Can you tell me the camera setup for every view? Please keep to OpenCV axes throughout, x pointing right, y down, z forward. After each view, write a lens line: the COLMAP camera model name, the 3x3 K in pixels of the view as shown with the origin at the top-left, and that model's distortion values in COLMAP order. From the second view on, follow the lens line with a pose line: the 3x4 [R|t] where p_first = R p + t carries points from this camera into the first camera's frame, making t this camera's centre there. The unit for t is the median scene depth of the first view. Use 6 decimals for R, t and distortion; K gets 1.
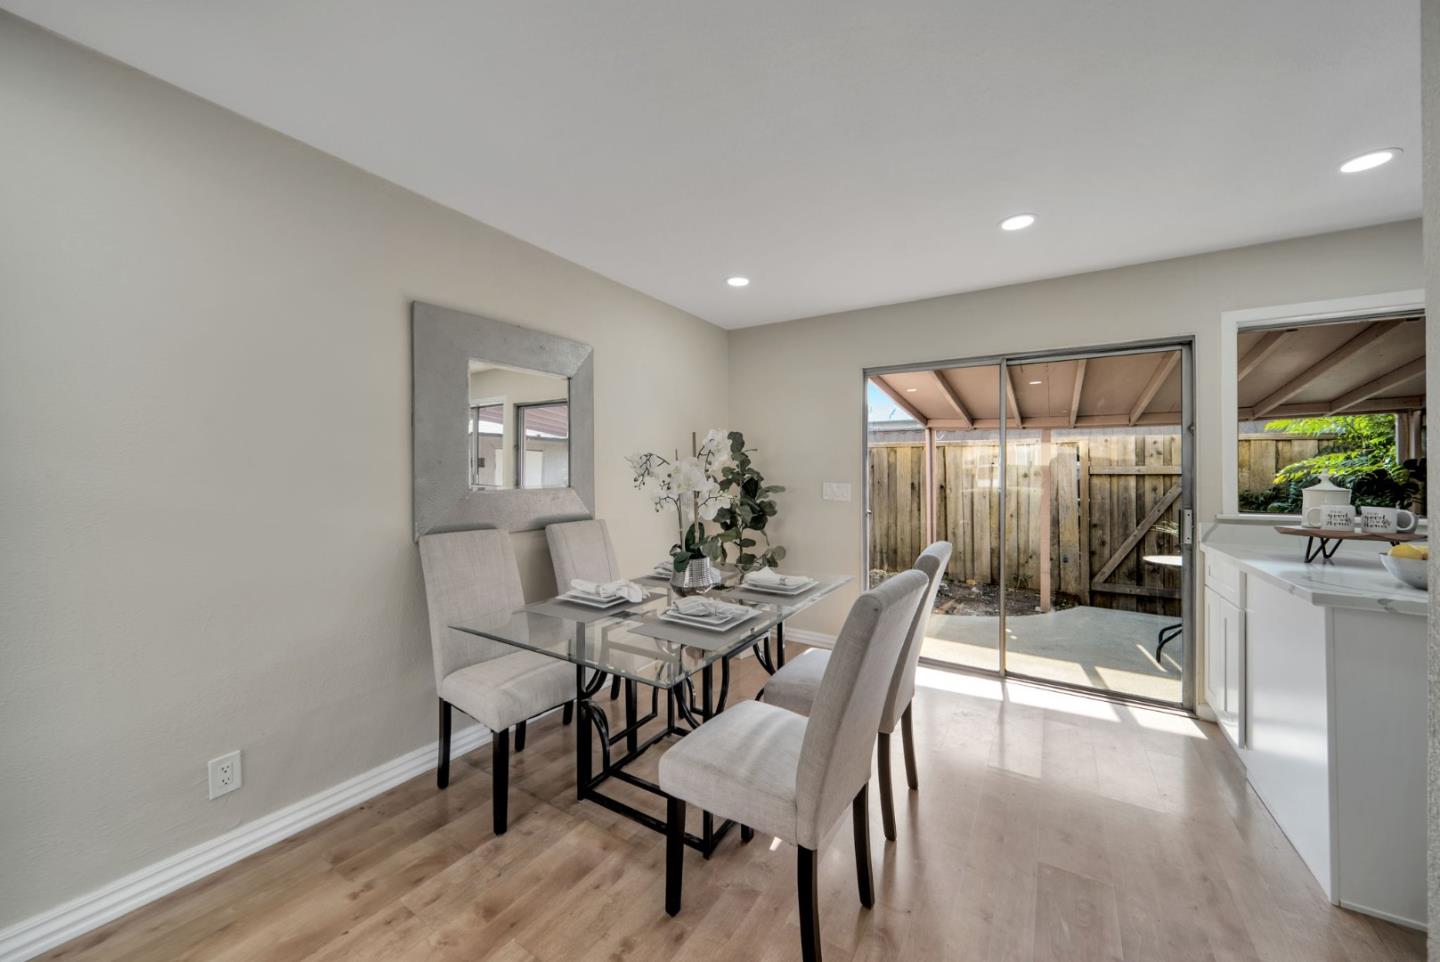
lens RADIAL K [[522.5, 0, 715.8], [0, 522.5, 475.2], [0, 0, 1]] dist [-0.000763, -0.000327]
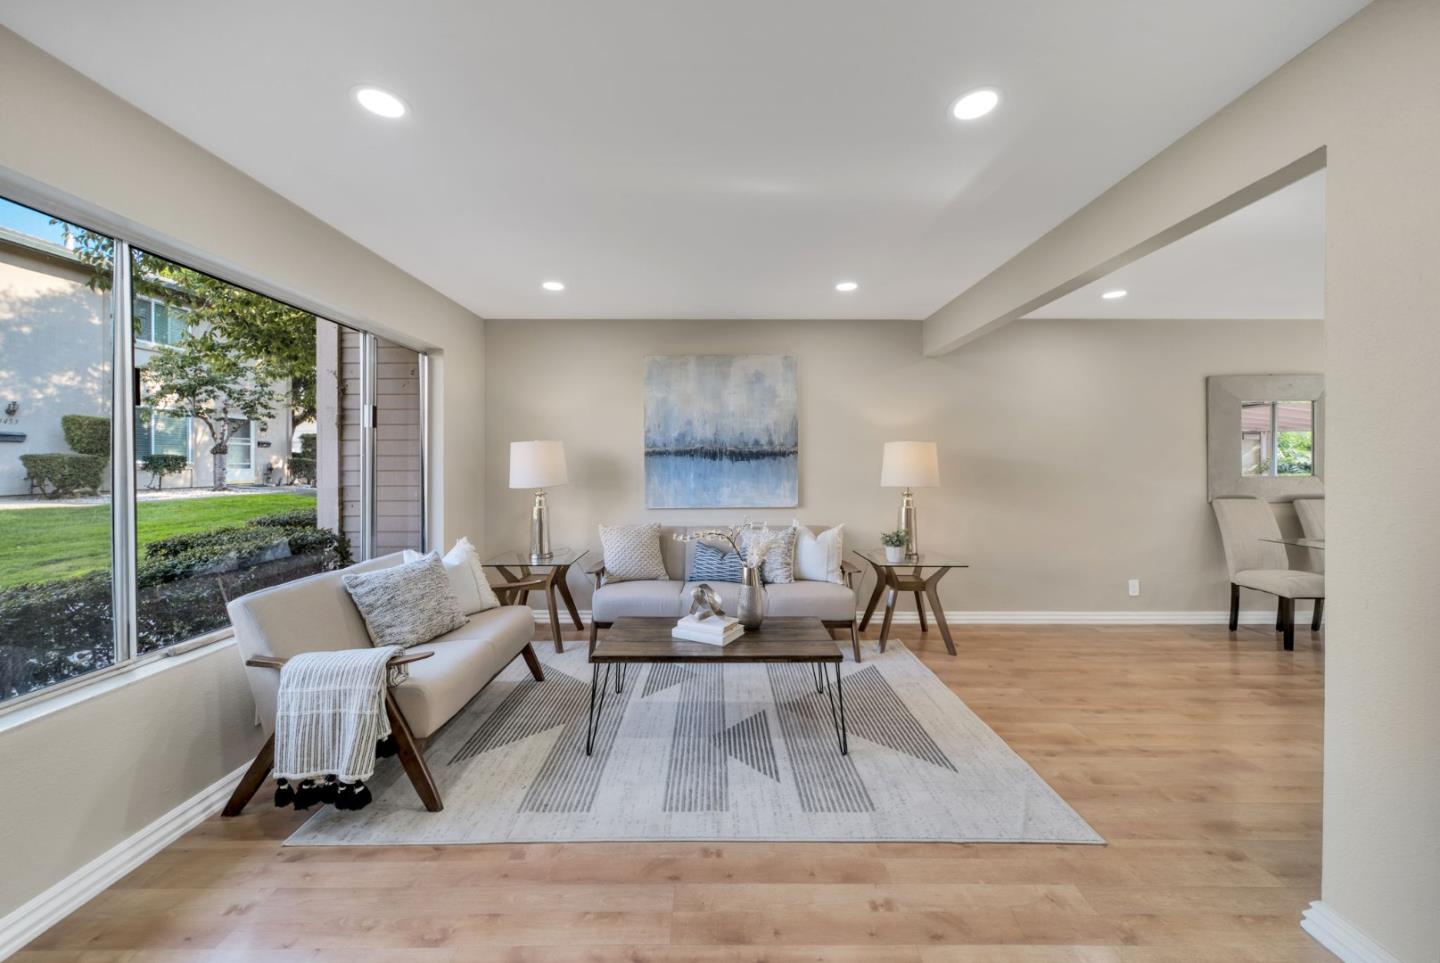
lens RADIAL K [[514.0, 0, 725.0], [0, 514.0, 459.8], [0, 0, 1]] dist [0.000462, -0.000125]
pose [[0.555539, -0.001175, -0.831490, -0.000109], [-0.007655, 0.999949, -0.006528, 0.000566], [0.831455, 0.009992, 0.555502, -1.333208]]
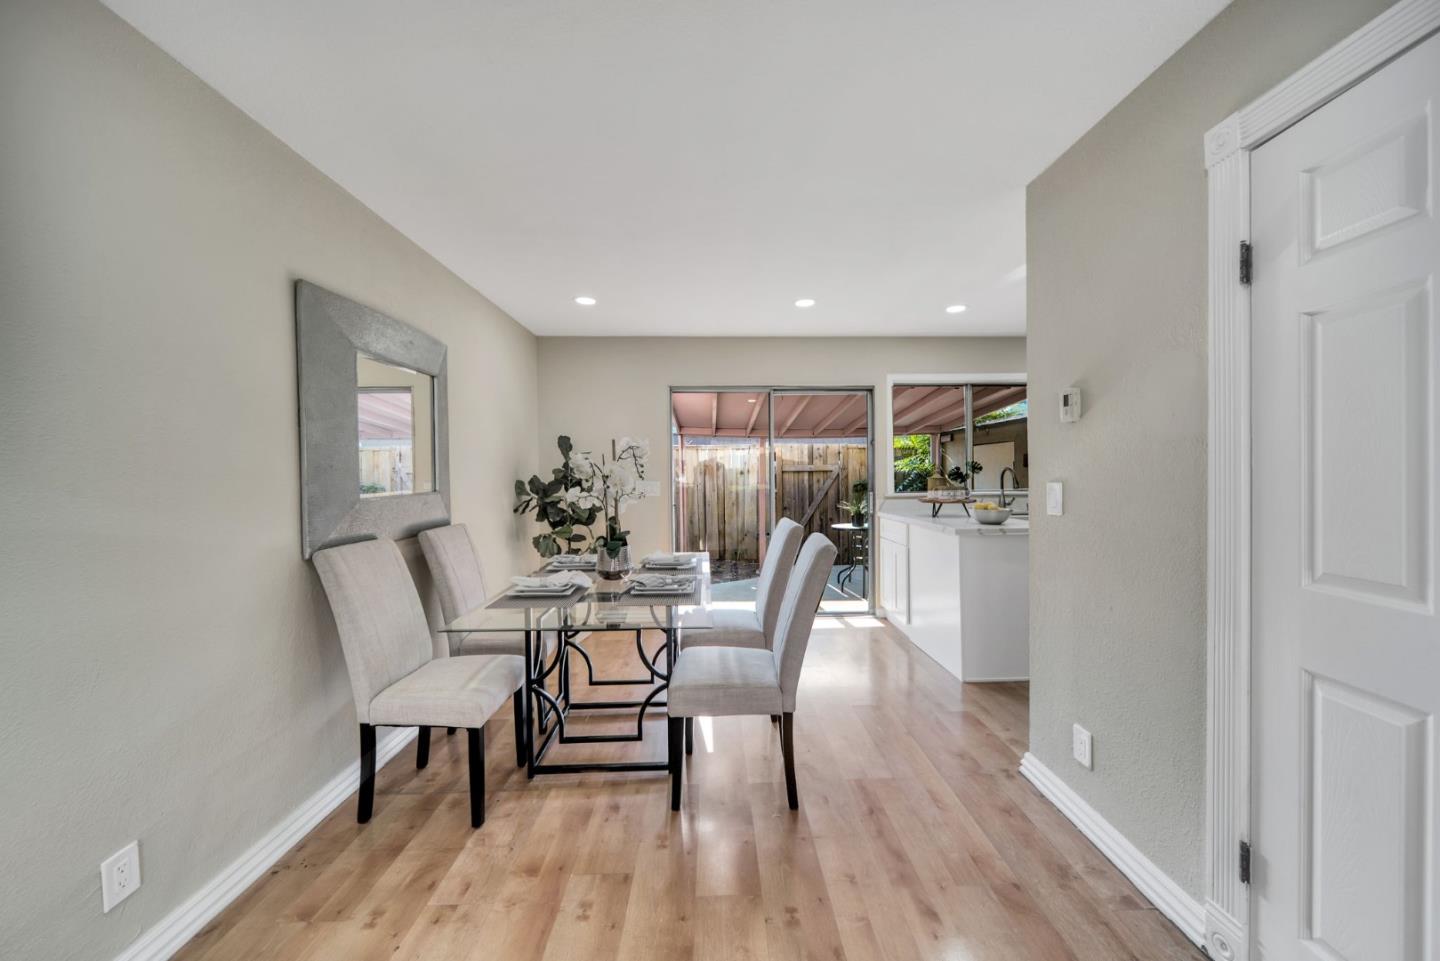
lens RADIAL K [[509.8, 0, 720.0], [0, 509.8, 480.5], [0, 0, 1]] dist [-0.000690, -0.000071]
pose [[0.832466, -0.022553, 0.553617, -0.417667], [0.016525, 0.999737, 0.015880, -0.003484], [-0.553830, -0.004071, 0.832620, -0.075277]]
